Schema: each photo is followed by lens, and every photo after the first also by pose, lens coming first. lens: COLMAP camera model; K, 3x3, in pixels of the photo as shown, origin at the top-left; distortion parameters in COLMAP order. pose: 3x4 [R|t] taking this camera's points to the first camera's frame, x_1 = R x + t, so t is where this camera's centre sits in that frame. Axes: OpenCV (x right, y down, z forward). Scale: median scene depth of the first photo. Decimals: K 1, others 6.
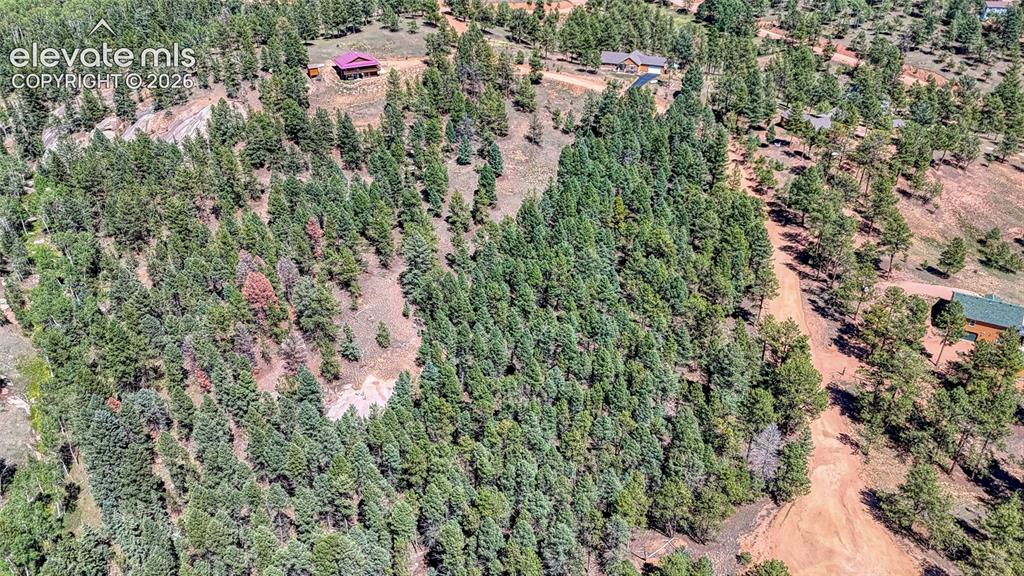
lens RADIAL K [[741.4, 0, 506.1], [0, 741.4, 289.9], [0, 0, 1]] dist [0.061065, -0.059971]
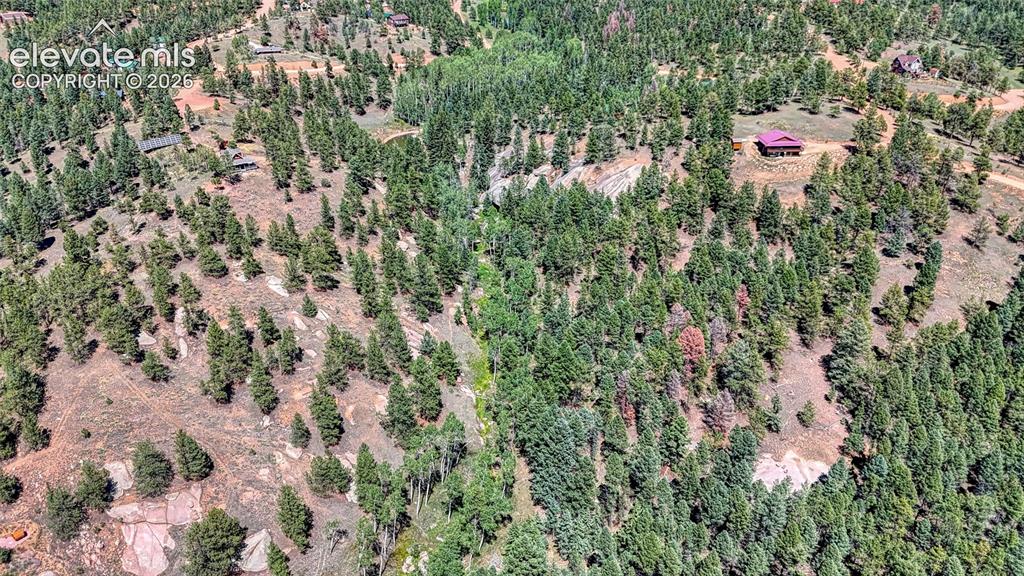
lens RADIAL K [[741.4, 0, 509.8], [0, 741.4, 288.2], [0, 0, 1]] dist [0.061065, -0.059971]
pose [[0.911379, 0.187089, -0.366588, -0.138677], [-0.216115, 0.975573, -0.039401, 0.015729], [0.350262, 0.115134, 0.929549, -0.072240]]
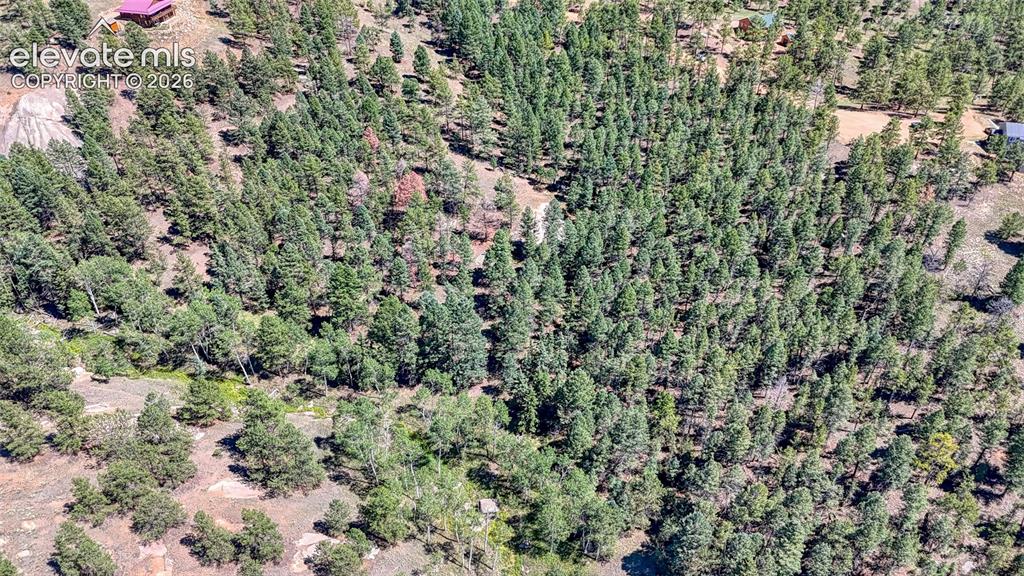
lens RADIAL K [[741.4, 0, 512.7], [0, 741.4, 295.2], [0, 0, 1]] dist [0.061065, -0.059971]
pose [[0.650409, -0.469550, 0.597069, -0.690465], [0.403920, 0.879499, 0.251656, -0.054507], [-0.643286, 0.077489, 0.761694, 0.058316]]
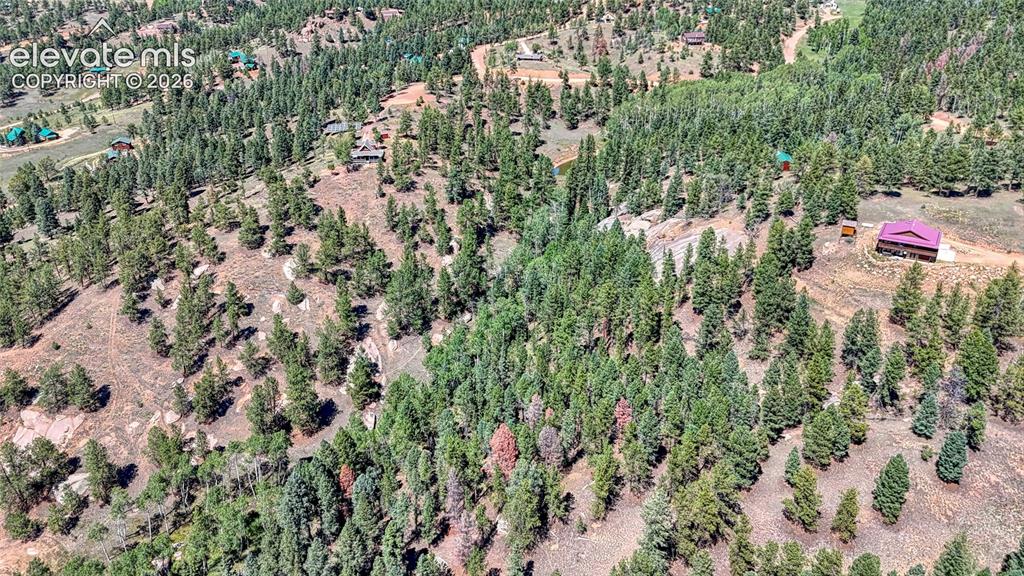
lens RADIAL K [[741.4, 0, 512.2], [0, 741.4, 285.3], [0, 0, 1]] dist [0.061065, -0.059971]
pose [[0.537237, 0.366747, -0.759521, 0.188191], [-0.440204, 0.890056, 0.118406, -0.197125], [0.719442, 0.270732, 0.639615, 0.288415]]
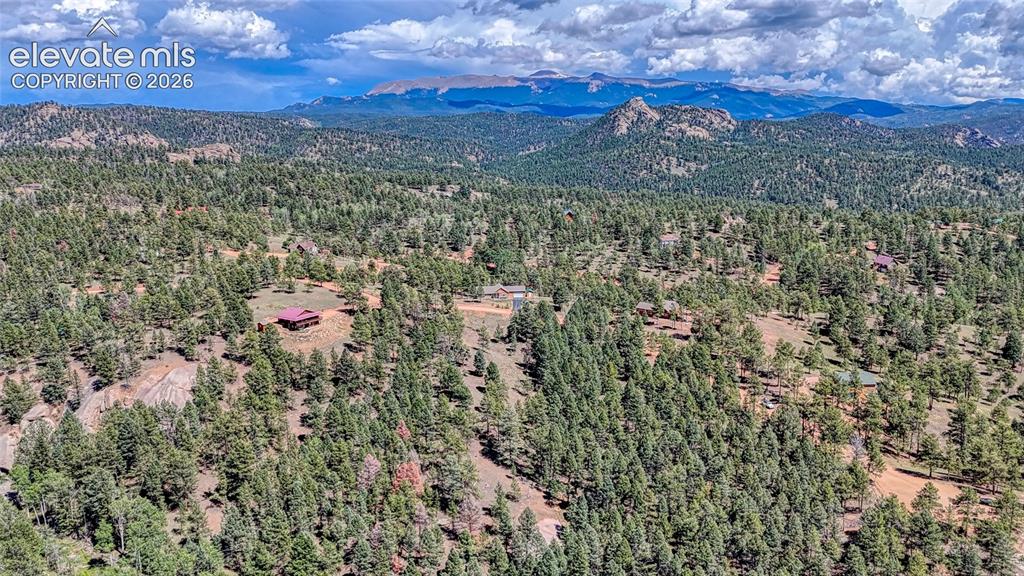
lens RADIAL K [[741.4, 0, 517.2], [0, 741.4, 296.7], [0, 0, 1]] dist [0.061065, -0.059971]
pose [[0.864638, -0.111836, 0.489789, -0.519196], [0.271316, 0.924462, -0.267875, 0.068172], [-0.422834, 0.364502, 0.829669, -0.097979]]
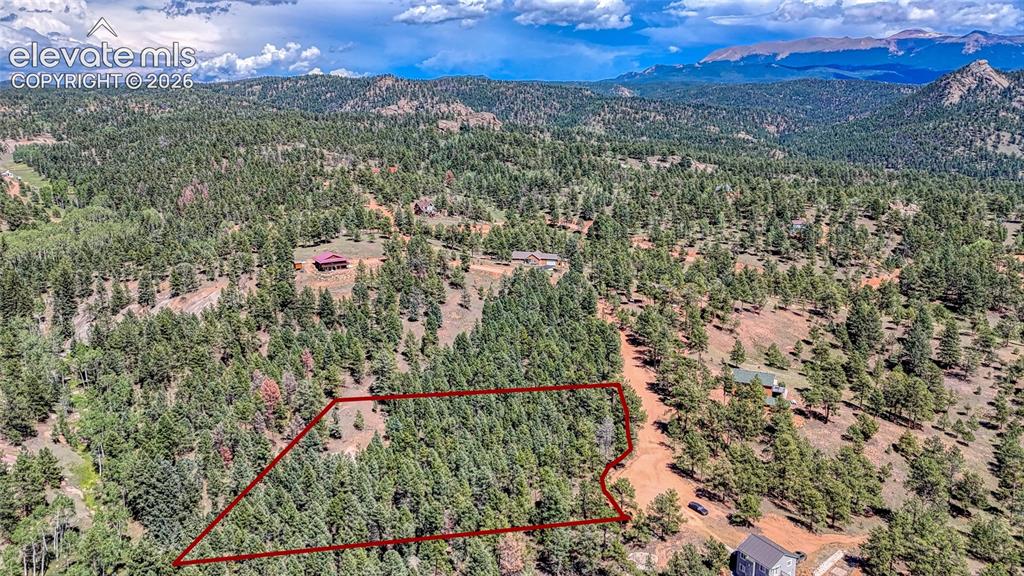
lens RADIAL K [[741.4, 0, 515.7], [0, 741.4, 284.4], [0, 0, 1]] dist [0.061065, -0.059971]
pose [[0.994659, -0.021307, 0.100996, -0.006027], [0.052047, 0.948497, -0.312482, 0.195096], [-0.089136, 0.316070, 0.944539, -0.316189]]
